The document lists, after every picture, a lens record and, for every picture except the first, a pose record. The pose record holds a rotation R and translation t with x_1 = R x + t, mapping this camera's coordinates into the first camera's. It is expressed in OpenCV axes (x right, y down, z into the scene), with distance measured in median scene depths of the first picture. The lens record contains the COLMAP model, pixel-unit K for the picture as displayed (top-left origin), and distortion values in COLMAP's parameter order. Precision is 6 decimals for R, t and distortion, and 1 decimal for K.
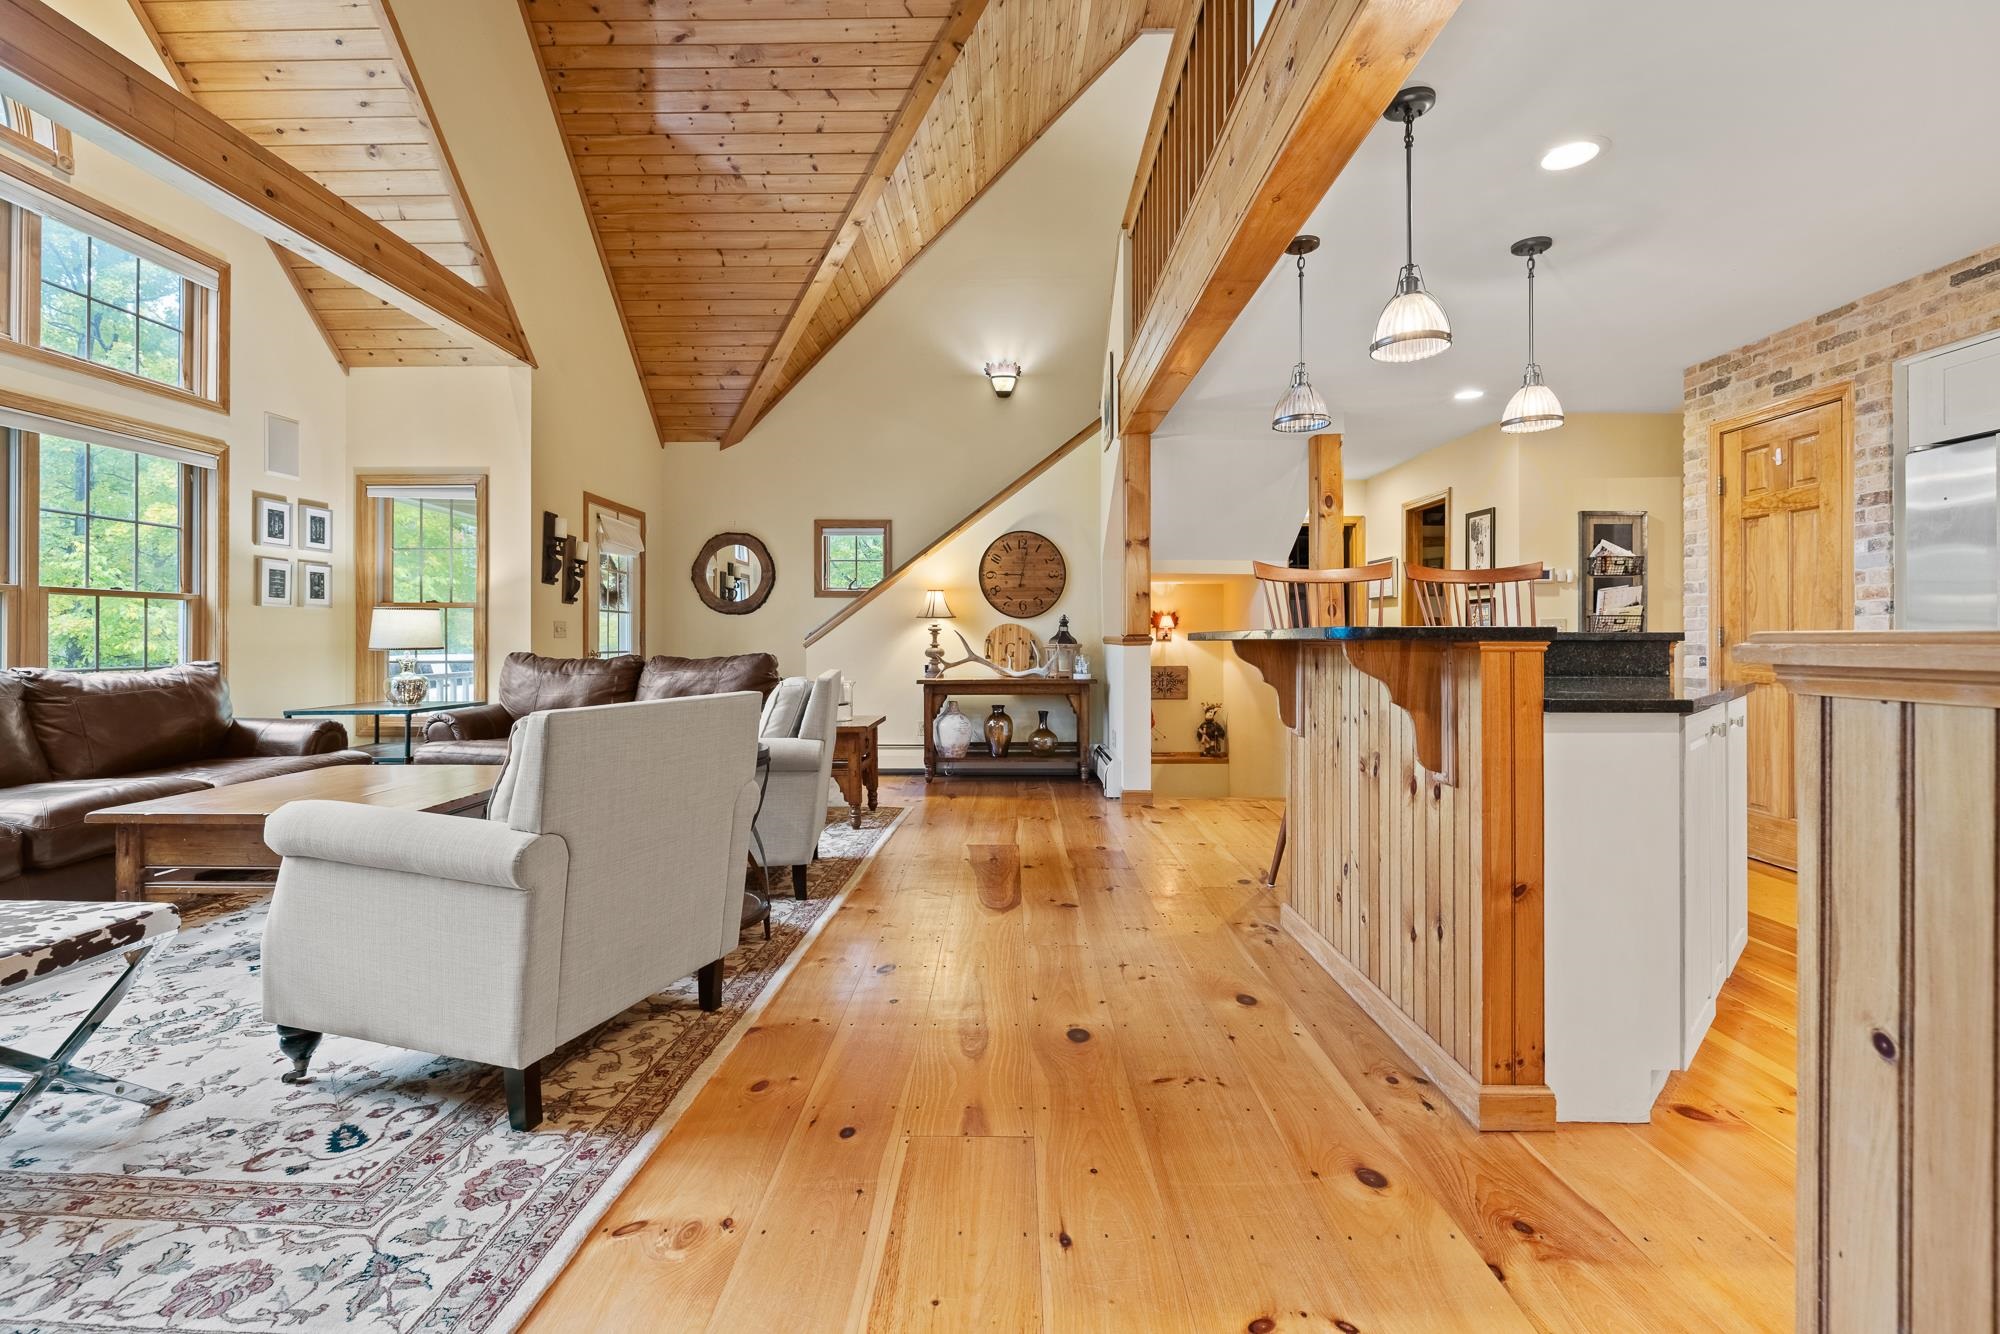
lens RADIAL K [[862.1, 0, 989.9], [0, 862.1, 634.7], [0, 0, 1]] dist [-0.001002, -0.000666]
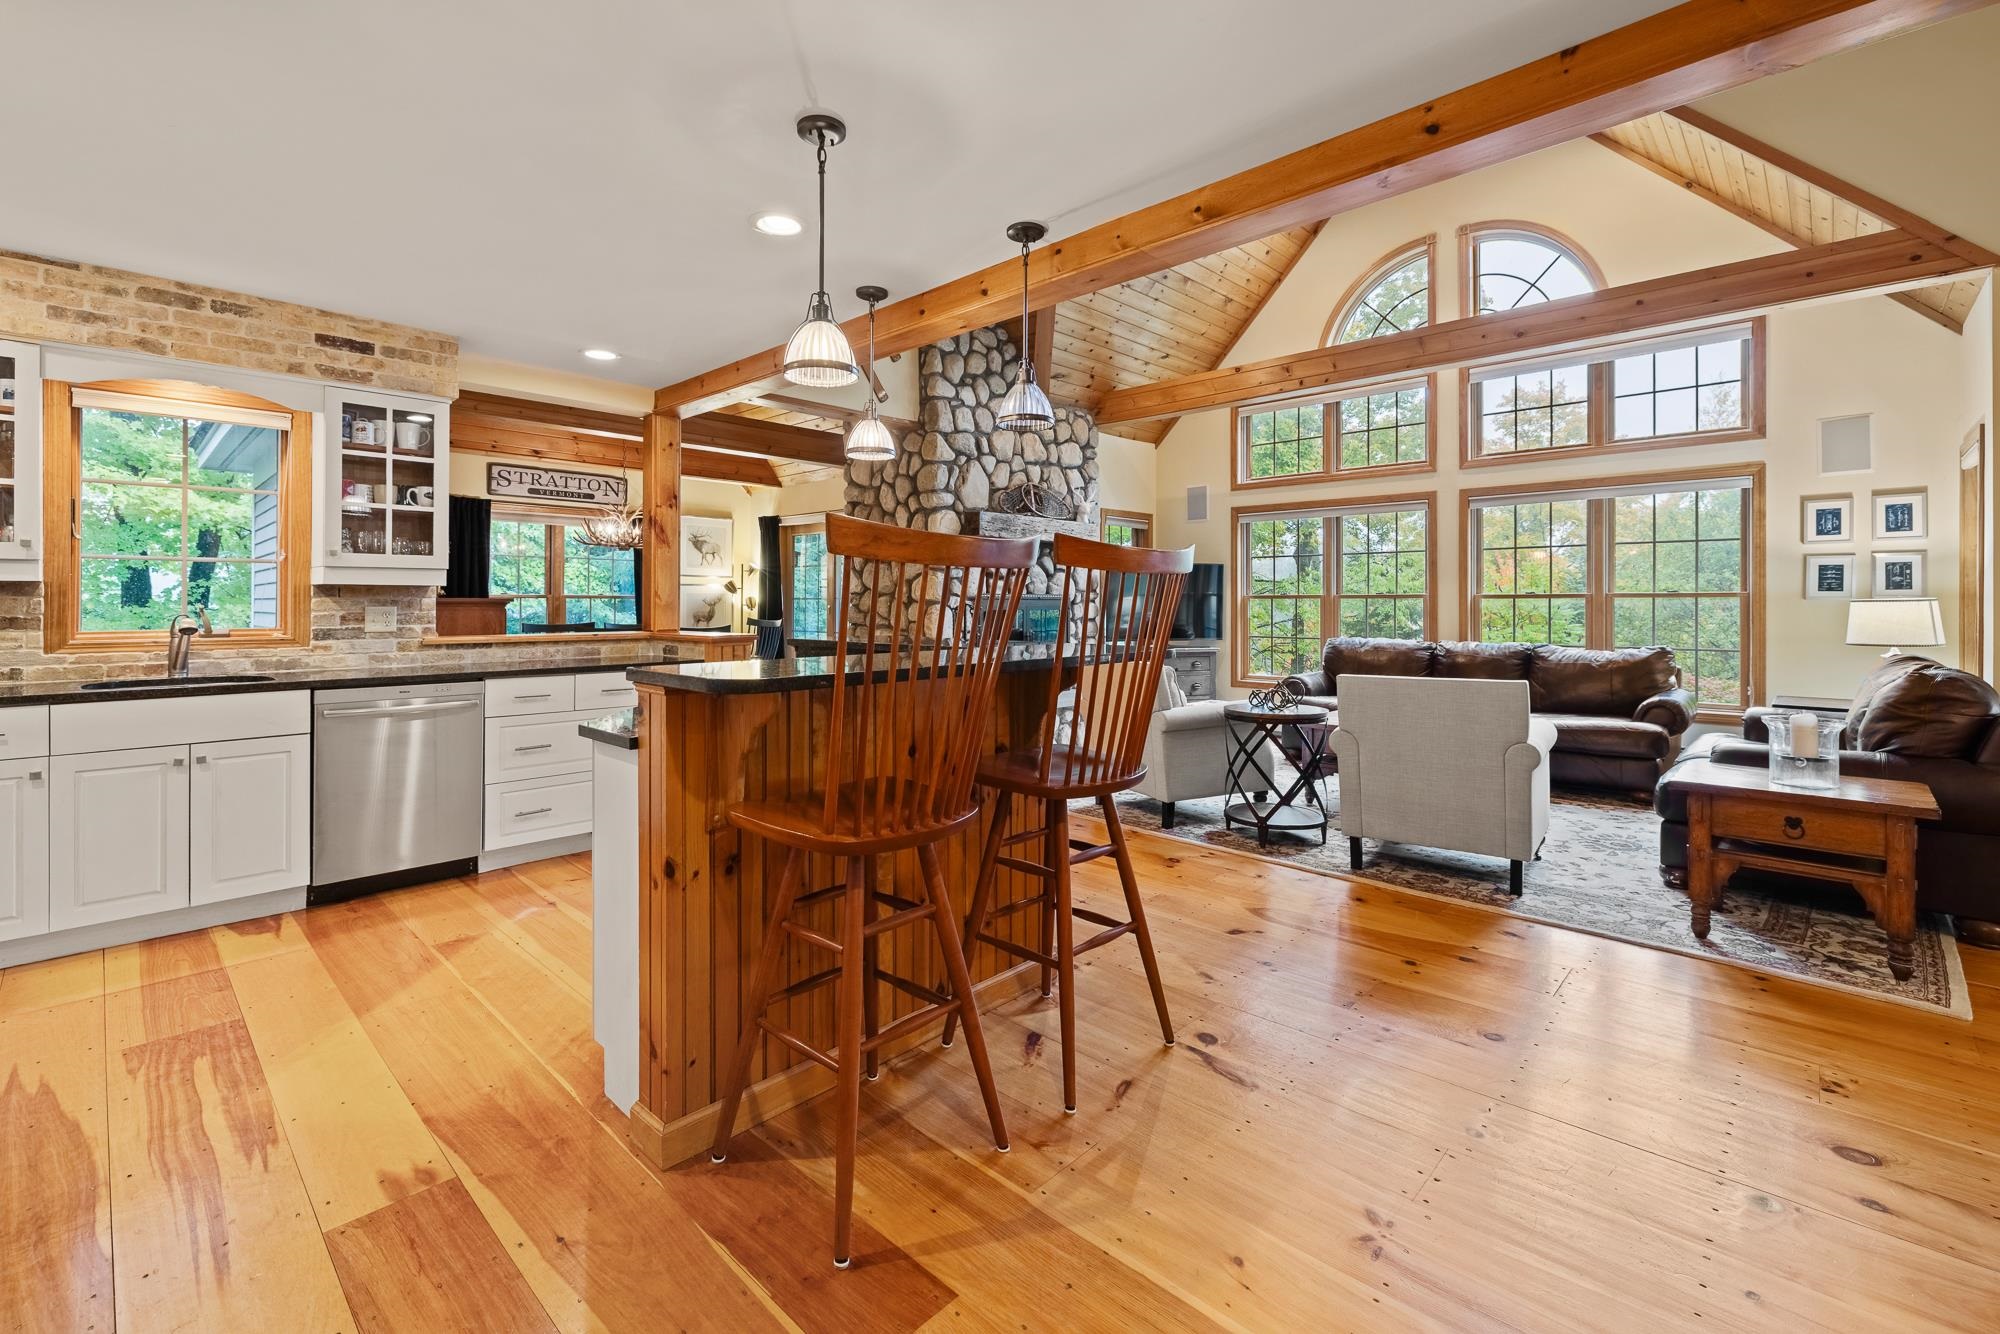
lens RADIAL K [[862.1, 0, 995.7], [0, 862.1, 600.2], [0, 0, 1]] dist [-0.001002, -0.000666]
pose [[-0.678246, -0.002254, -0.734831, 0.725705], [0.003964, 0.999970, -0.006727, -0.032912], [0.734824, -0.007476, -0.678216, 1.087972]]
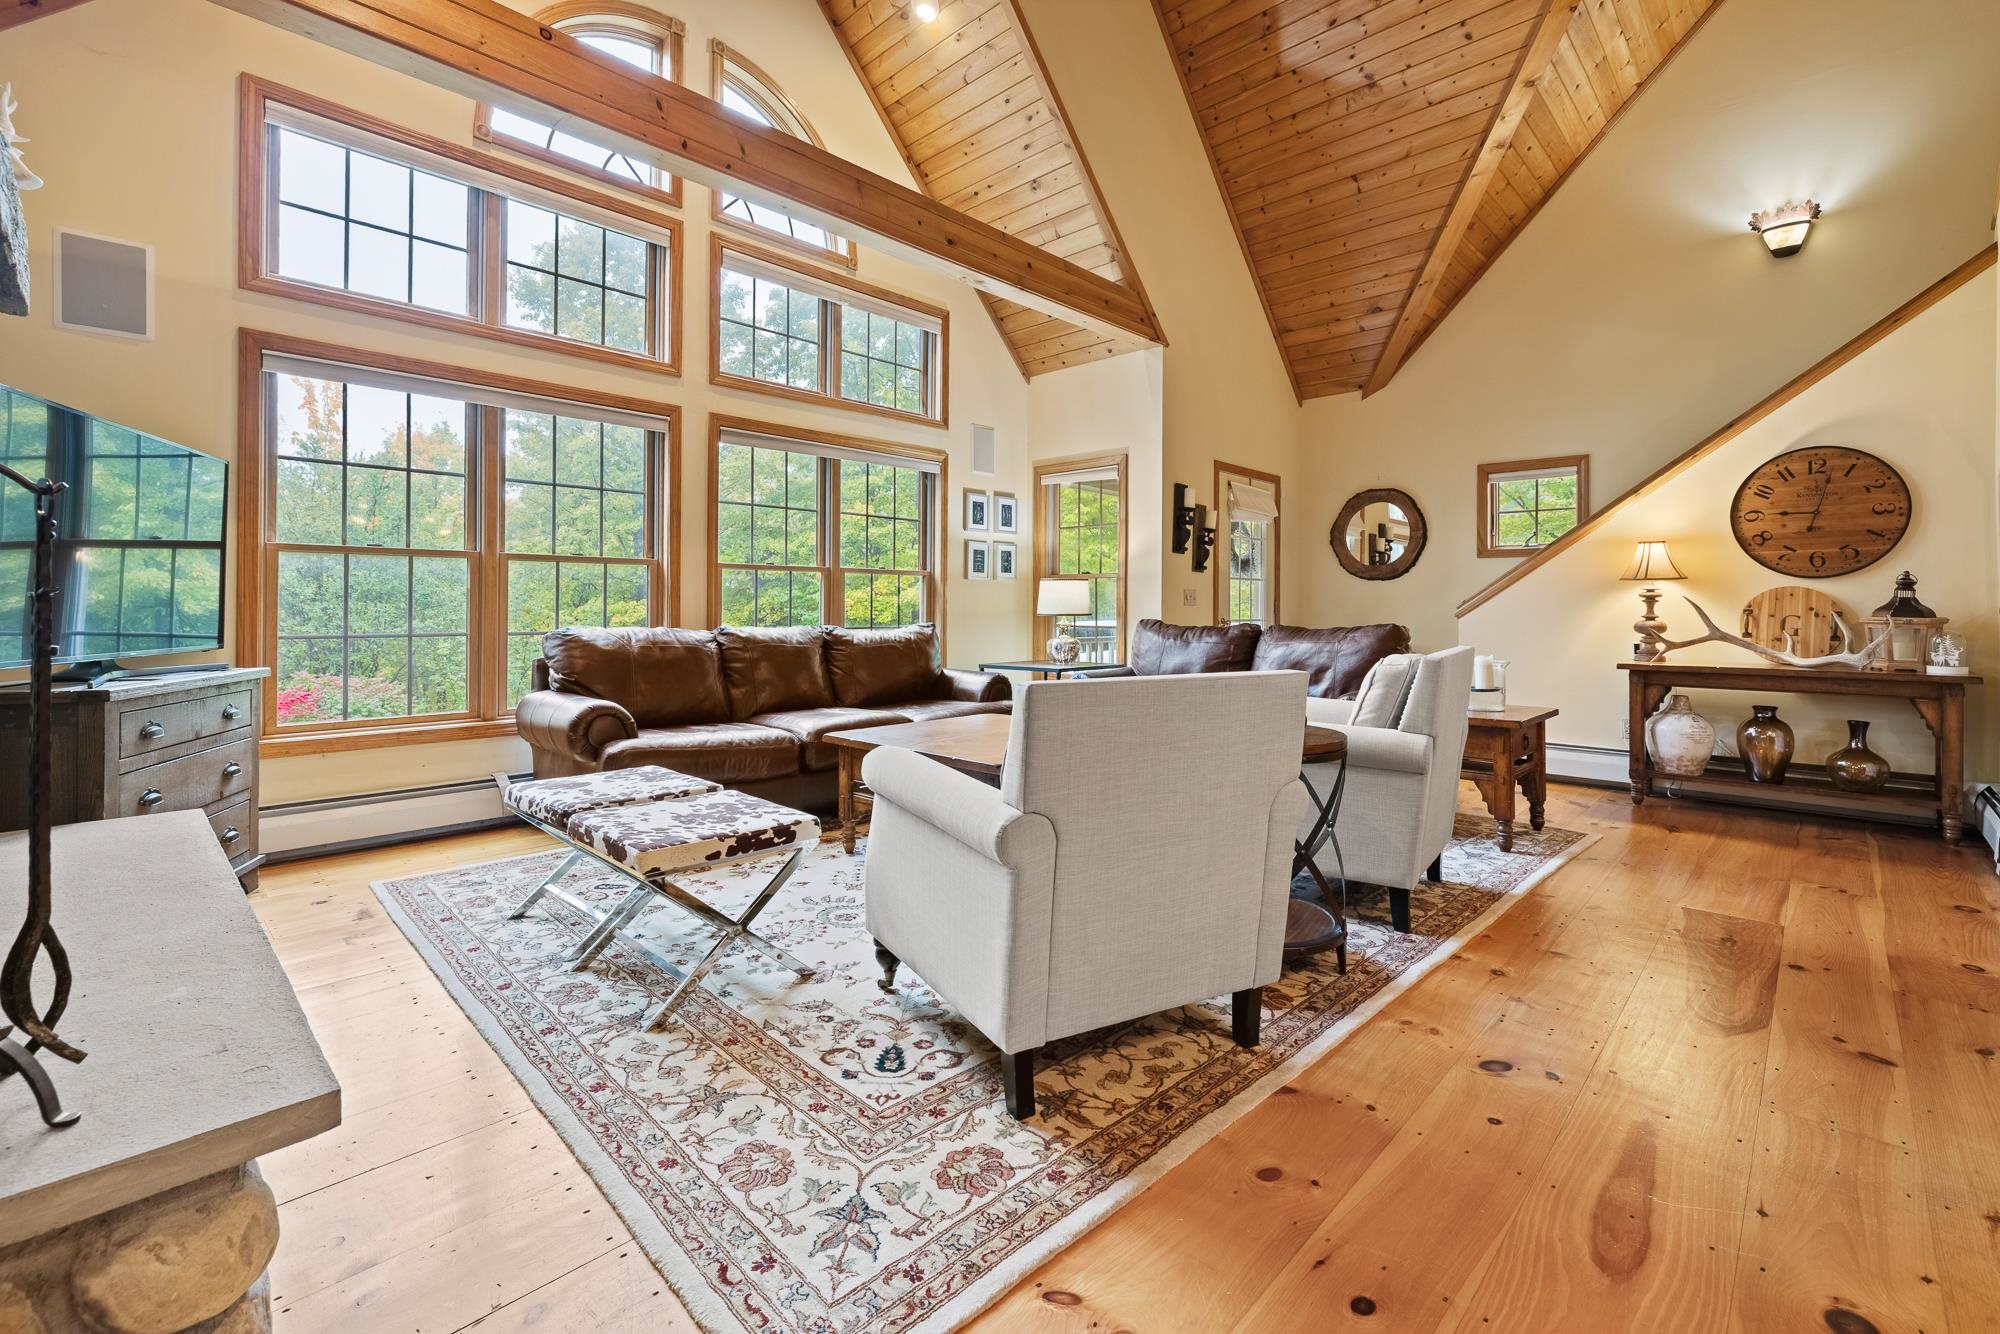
lens RADIAL K [[862.1, 0, 986.5], [0, 862.1, 607.4], [0, 0, 1]] dist [-0.001002, -0.000666]
pose [[0.729433, 0.004945, -0.684035, 0.036389], [-0.001125, 0.999981, 0.006030, 0.000270], [0.684052, -0.003629, 0.729424, 0.112058]]
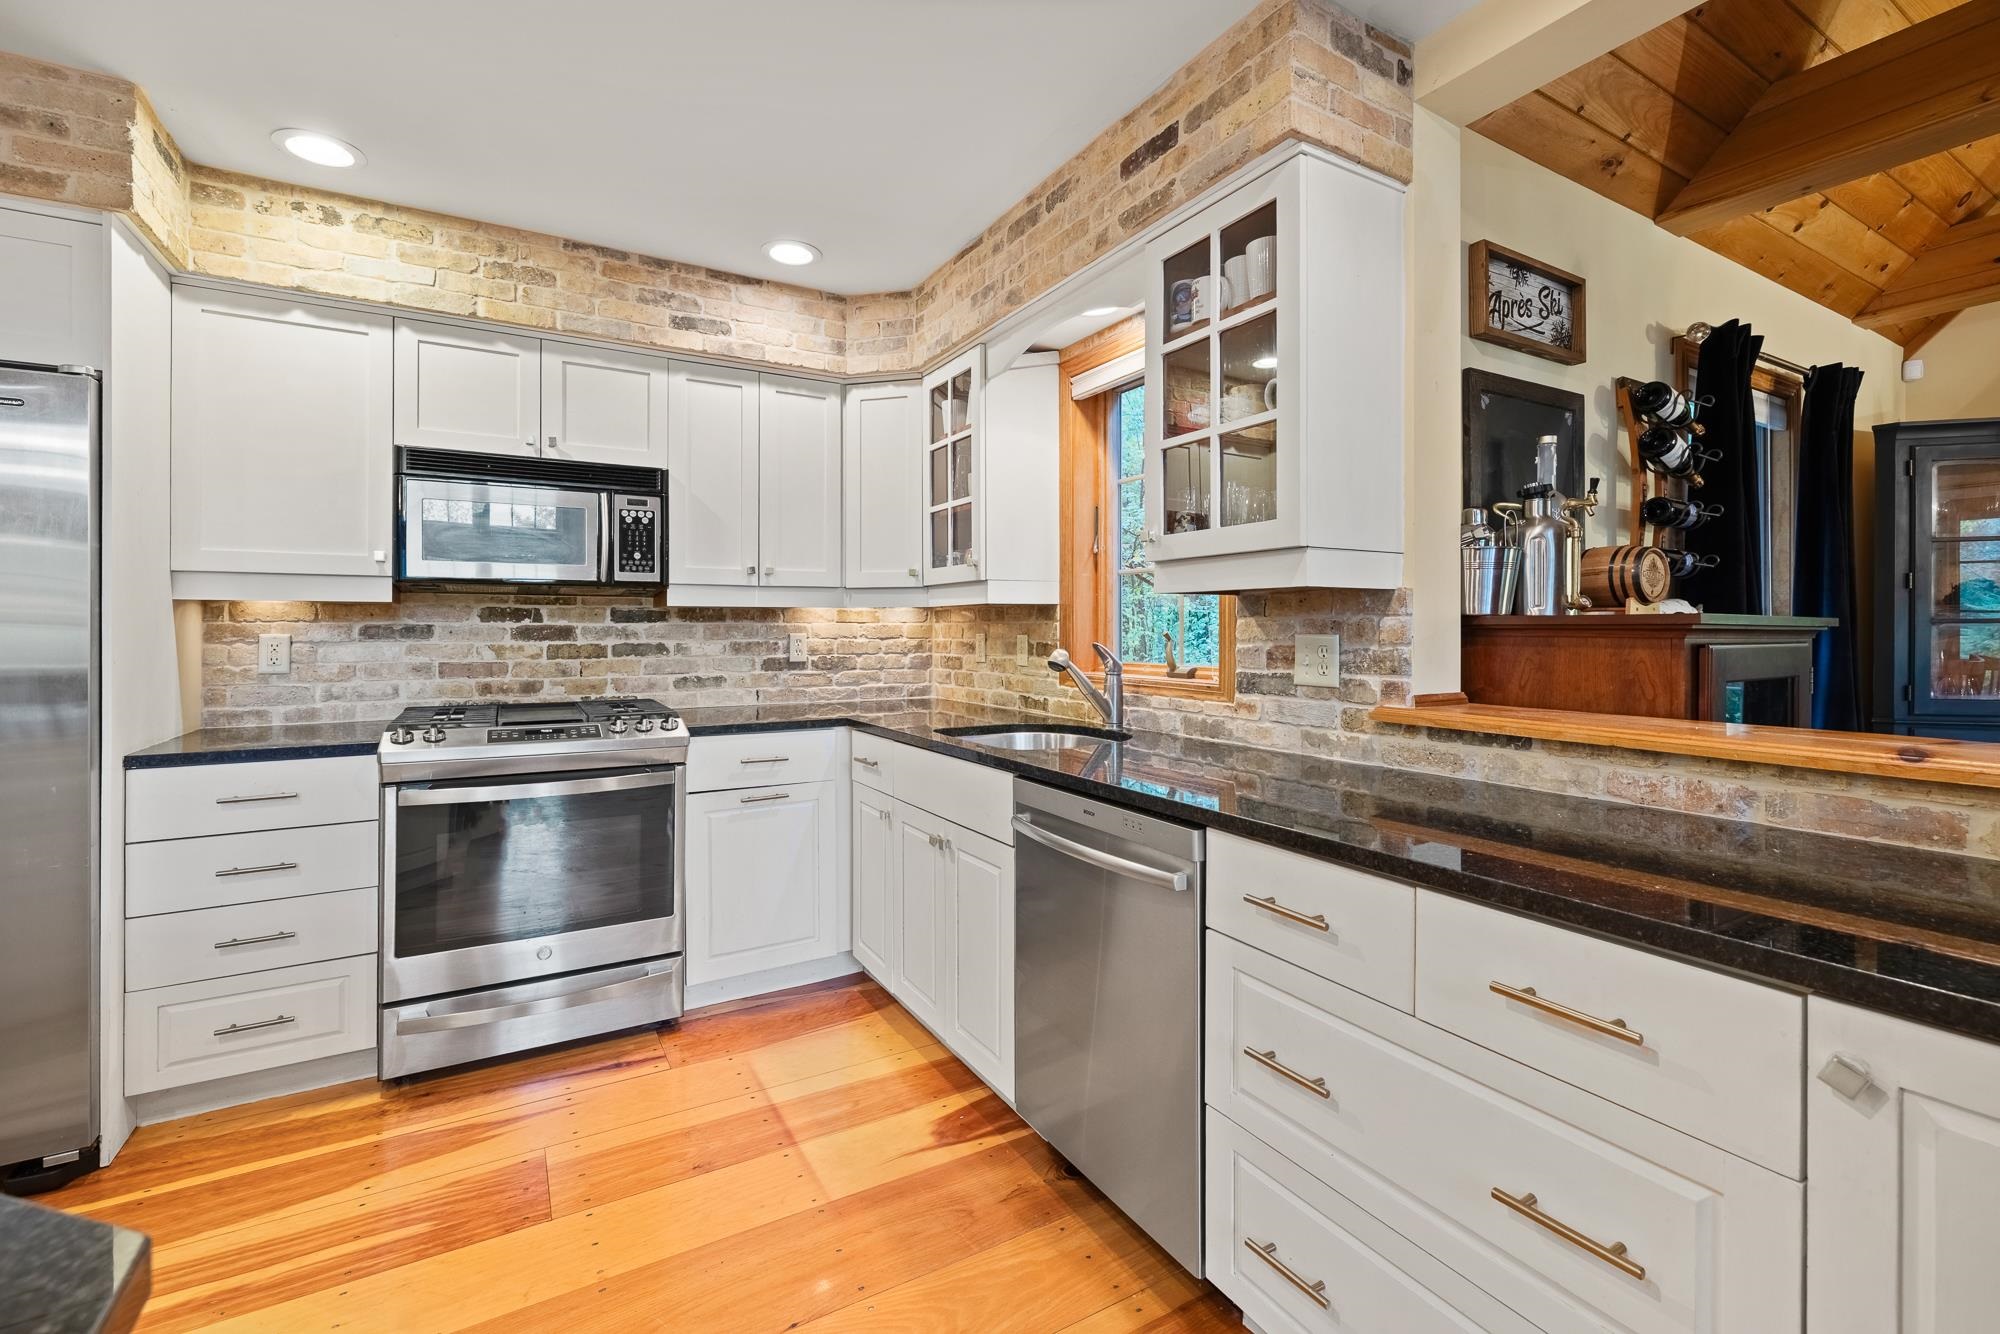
lens RADIAL K [[862.1, 0, 994.5], [0, 862.1, 624.3], [0, 0, 1]] dist [-0.001002, -0.000666]
pose [[-0.516401, 0.004520, 0.856335, 0.202339], [-0.005295, 0.999950, -0.008471, -0.035578], [-0.856330, -0.008909, -0.516352, 0.376459]]
